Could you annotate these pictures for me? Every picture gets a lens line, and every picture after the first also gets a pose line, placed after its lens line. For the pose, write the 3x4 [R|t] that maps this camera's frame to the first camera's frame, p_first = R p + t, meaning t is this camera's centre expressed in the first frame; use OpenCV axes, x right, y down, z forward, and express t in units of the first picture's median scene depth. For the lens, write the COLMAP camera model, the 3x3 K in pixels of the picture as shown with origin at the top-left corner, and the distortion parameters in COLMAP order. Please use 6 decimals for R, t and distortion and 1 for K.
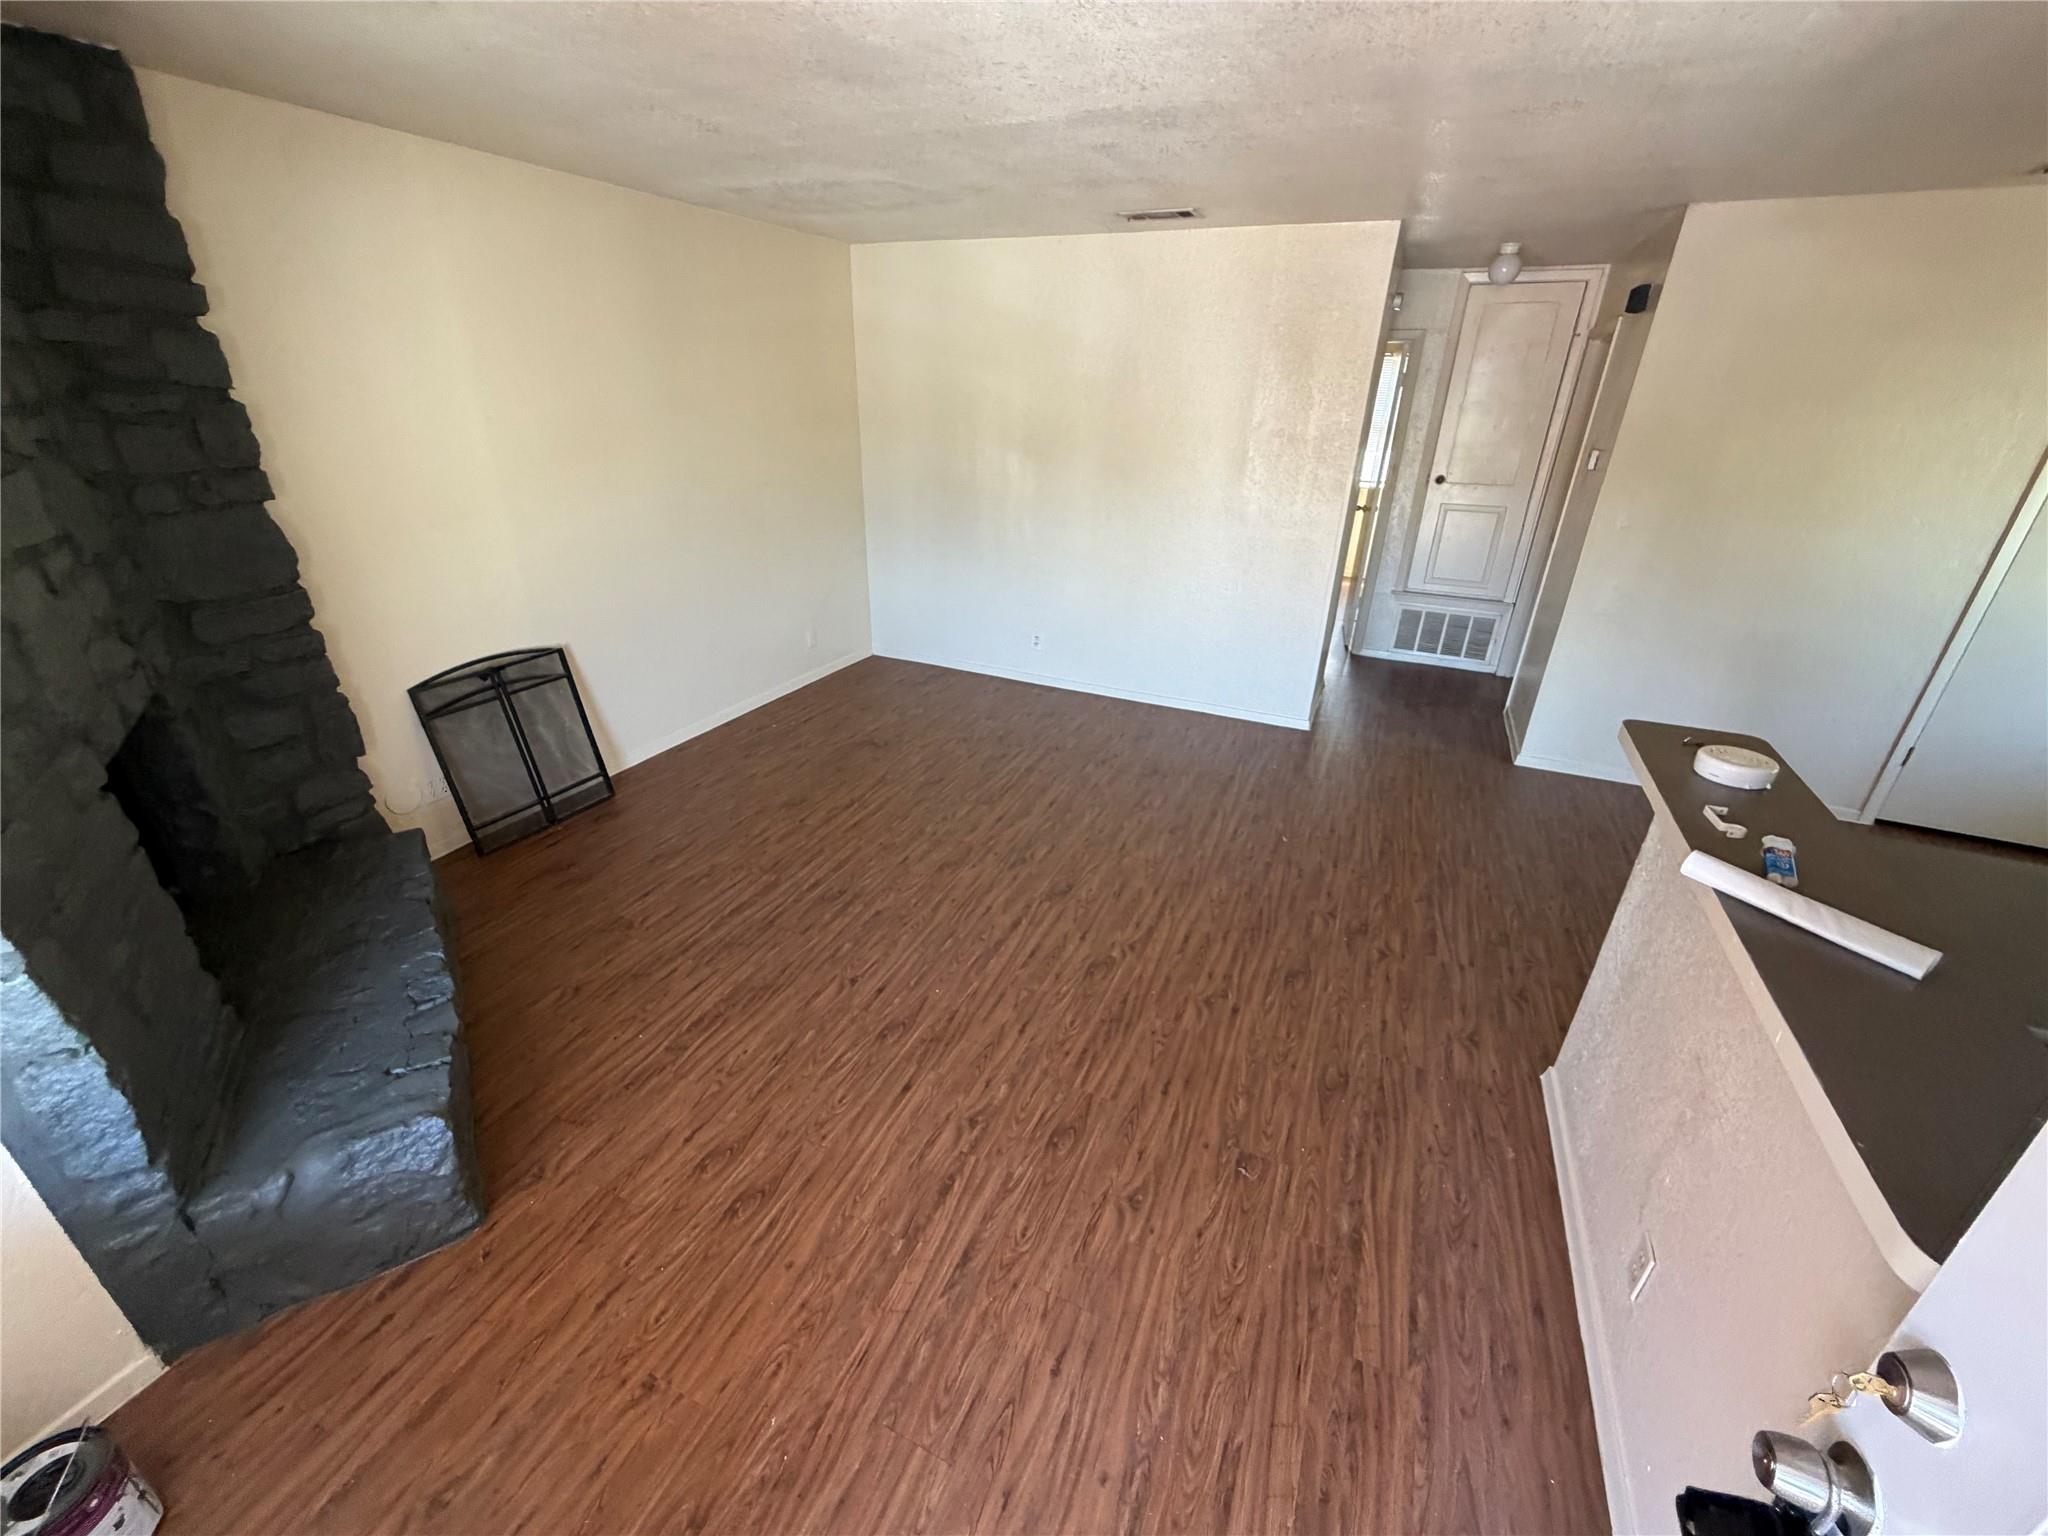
lens RADIAL K [[850.8, 0, 1011.0], [0, 850.8, 775.2], [0, 0, 1]] dist [-0.000083, -0.000149]
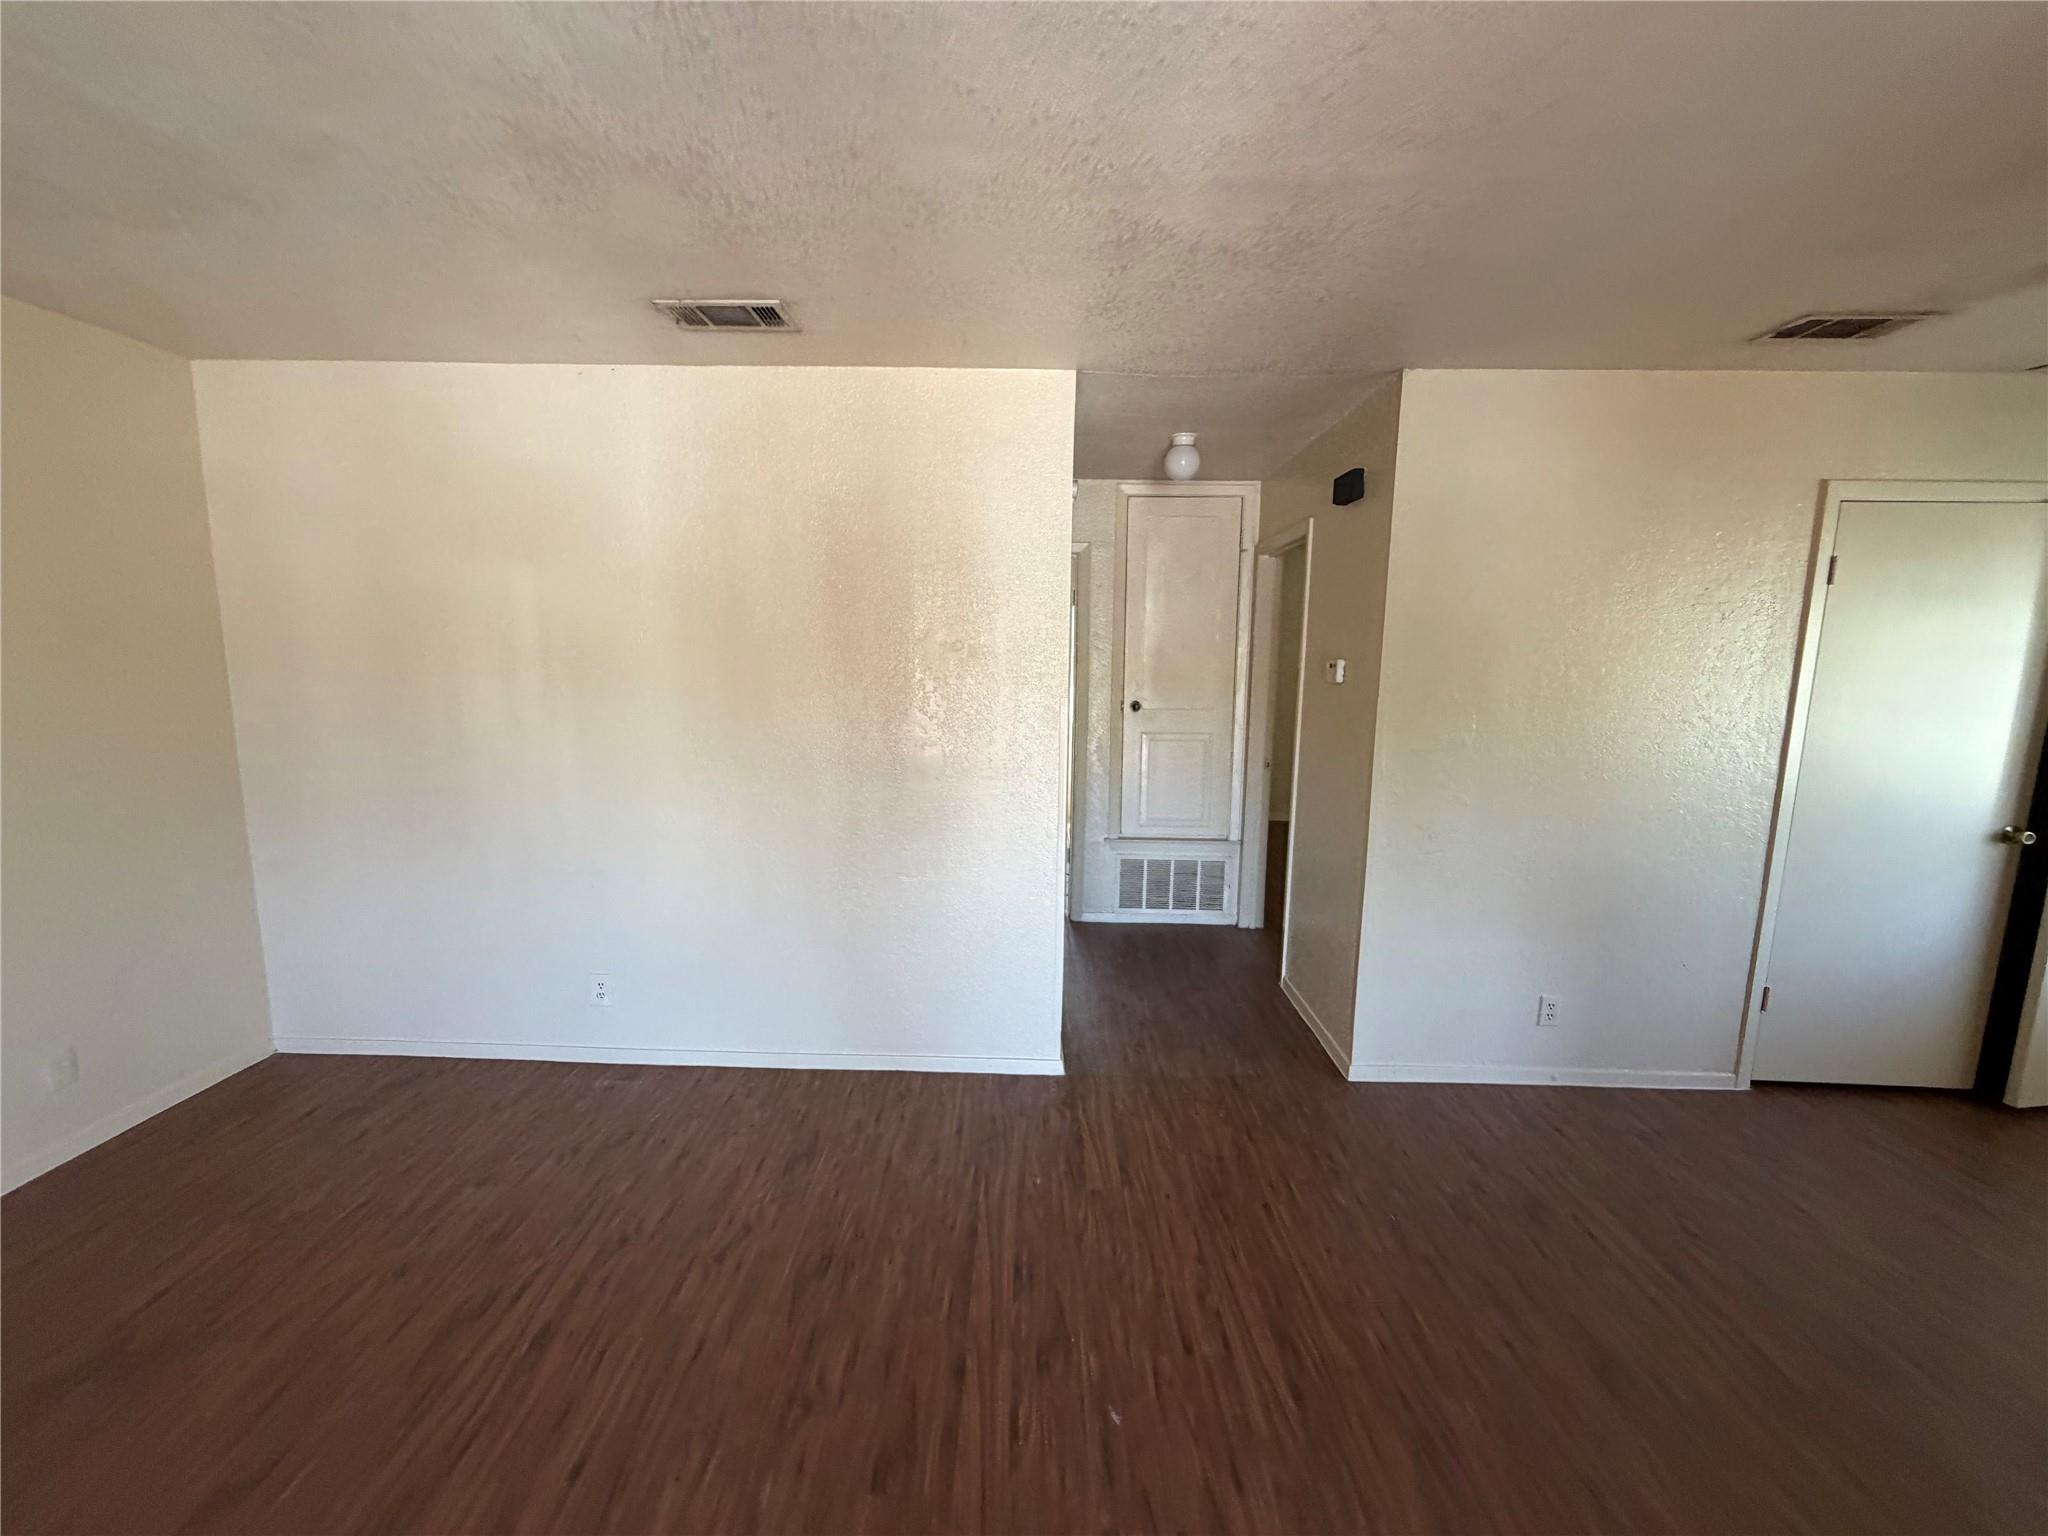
lens RADIAL K [[816.6, 0, 1024.0], [0, 816.6, 768.0], [0, 0, 1]] dist [0.012378, 0.000328]
pose [[0.914632, -0.066725, 0.398743, 0.087273], [0.174737, 0.954650, -0.241060, -0.125487], [-0.364576, 0.290157, 0.884813, 0.379666]]
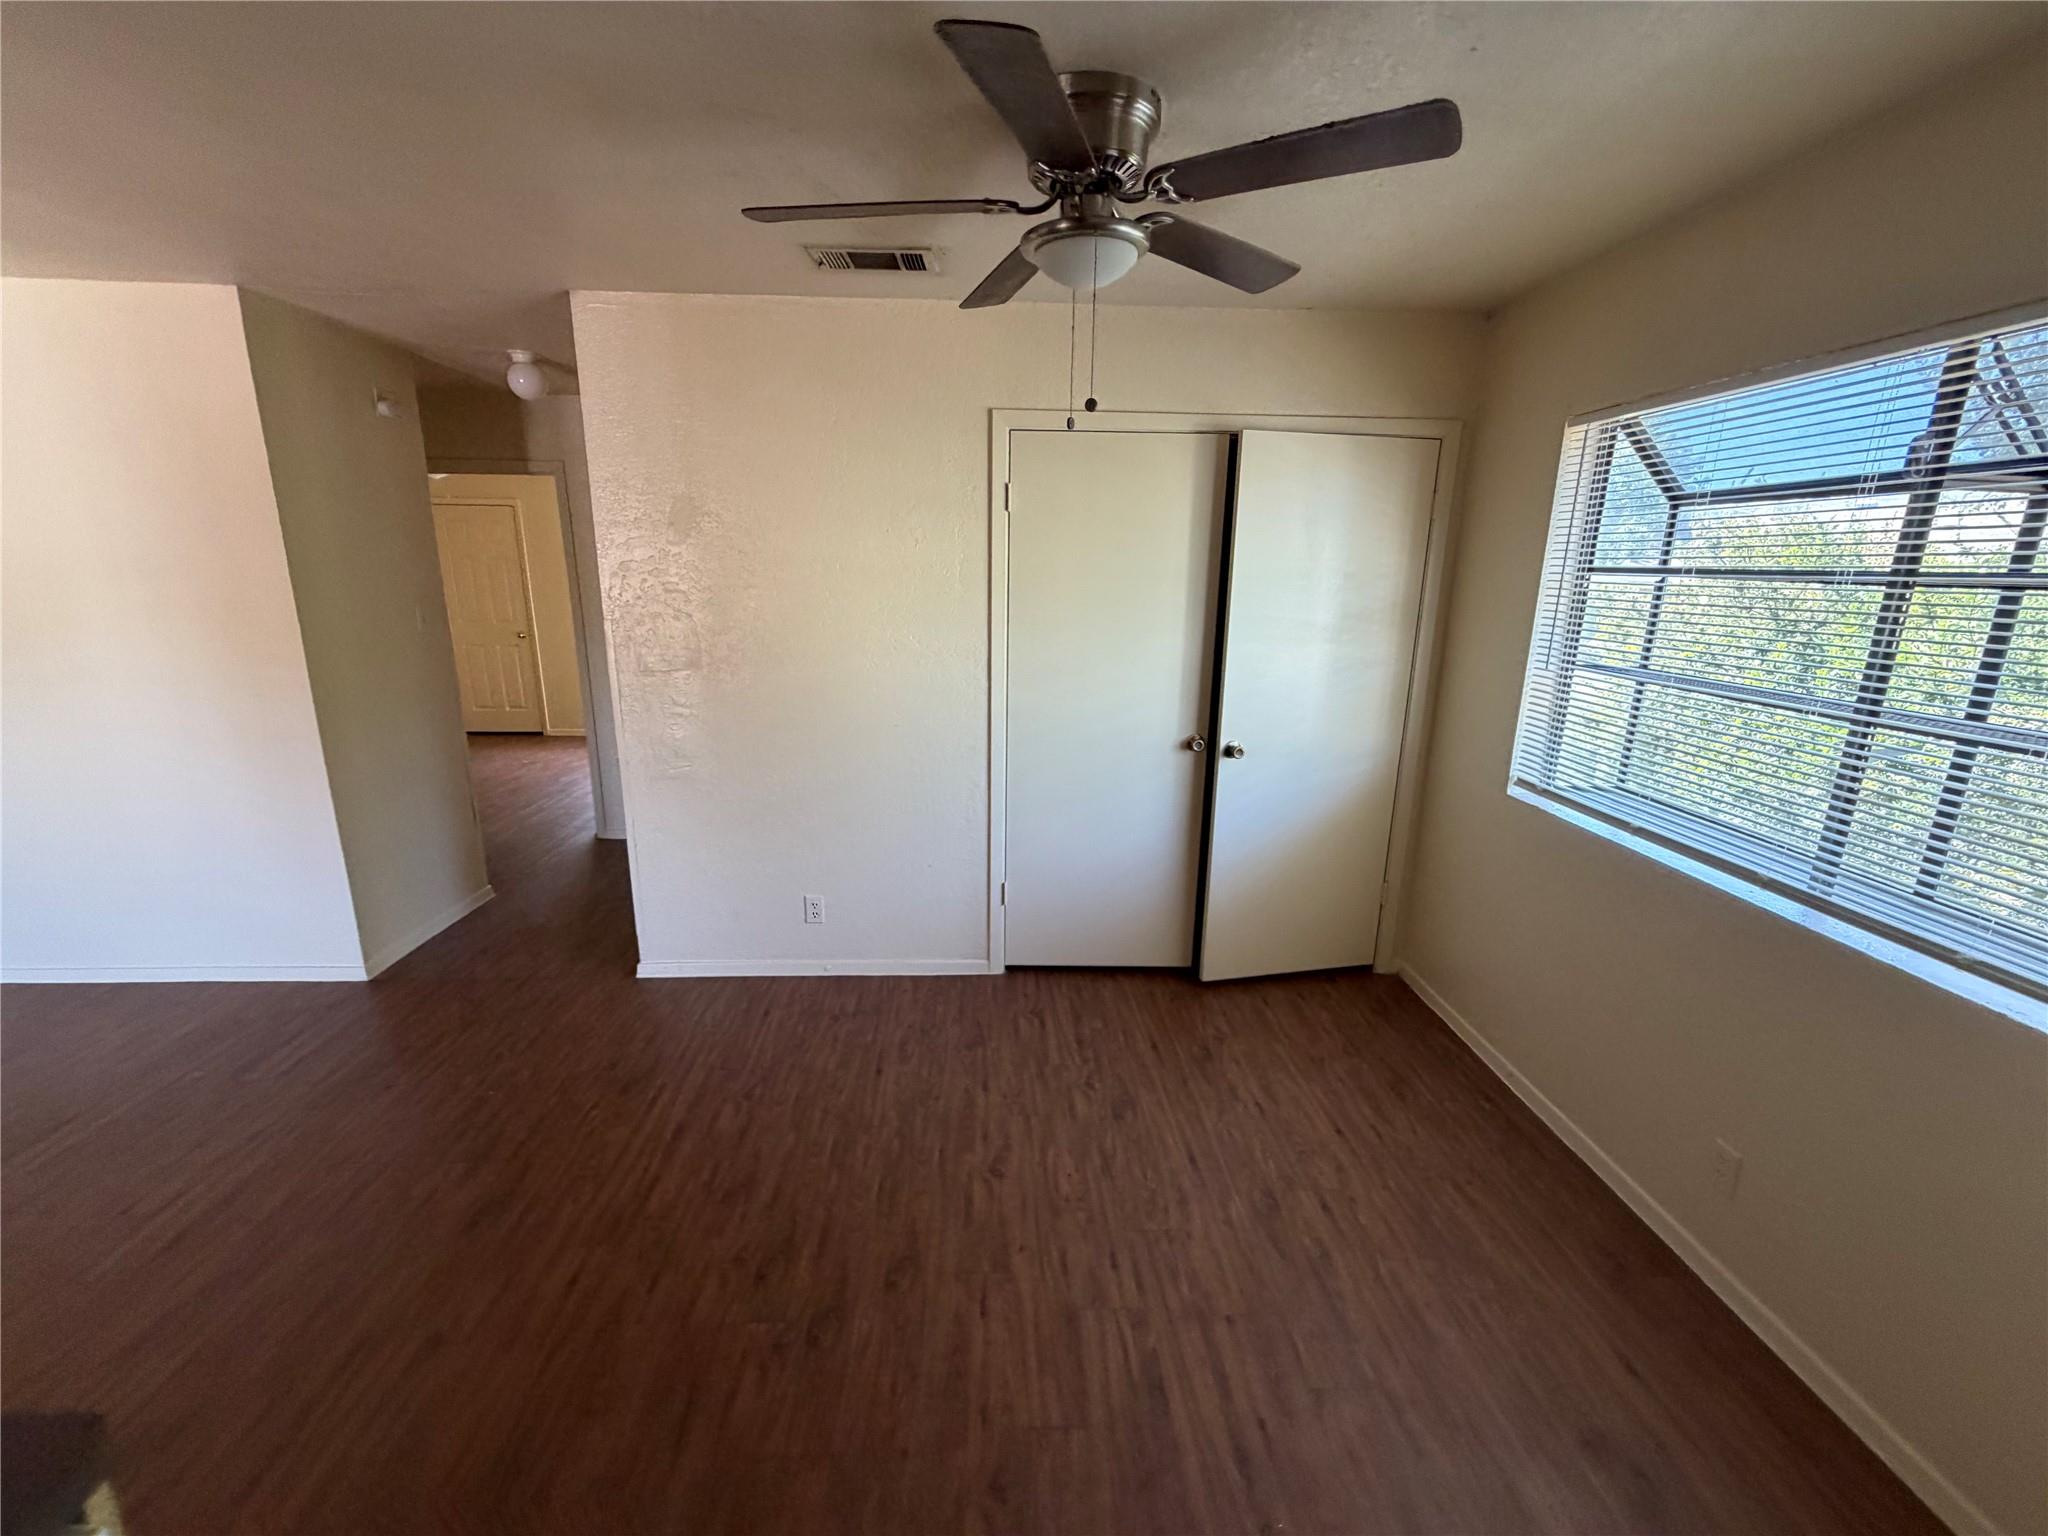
lens RADIAL K [[816.6, 0, 1024.0], [0, 816.6, 768.0], [0, 0, 1]] dist [0.012378, 0.000328]
pose [[0.900729, -0.122864, 0.416644, 0.554523], [0.194491, 0.971721, -0.133912, -0.024452], [-0.388409, 0.201651, 0.899153, 0.147442]]
